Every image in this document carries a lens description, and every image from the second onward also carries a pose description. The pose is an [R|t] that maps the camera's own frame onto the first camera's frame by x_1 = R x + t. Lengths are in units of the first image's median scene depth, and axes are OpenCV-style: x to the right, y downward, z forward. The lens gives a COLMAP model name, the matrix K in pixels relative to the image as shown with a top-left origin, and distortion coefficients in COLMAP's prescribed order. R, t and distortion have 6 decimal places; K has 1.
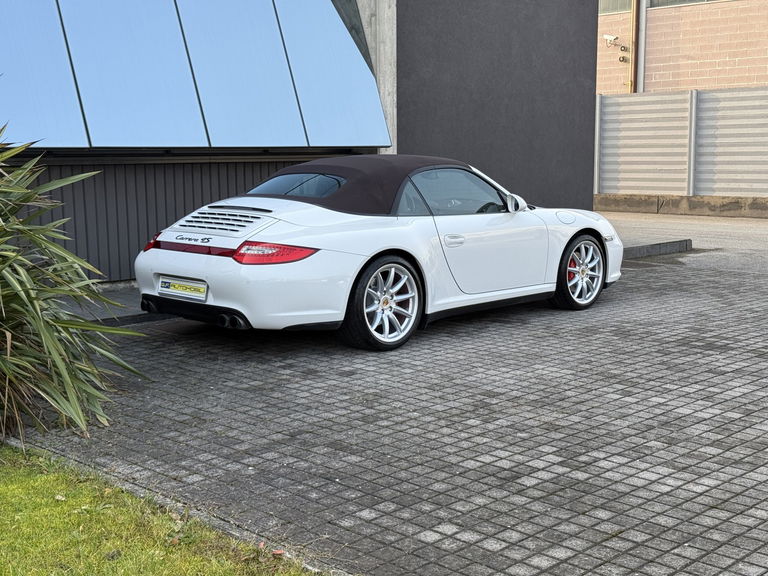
lens RADIAL K [[1064.5, 0, 384.7], [0, 1064.5, 288.5], [0, 0, 1]] dist [0.109987, 0.000000]
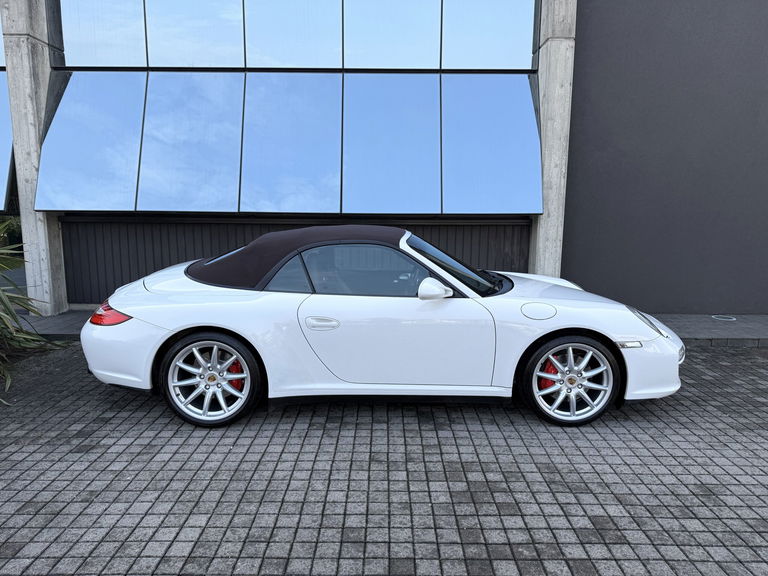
lens RADIAL K [[538.0, 0, 384.8], [0, 538.0, 285.1], [0, 0, 1]] dist [0.026114, -0.035239]
pose [[0.699405, 0.118903, -0.704766, 0.406537], [-0.106313, 0.992403, 0.061926, -0.107729], [0.706774, 0.031614, 0.706732, 0.689195]]
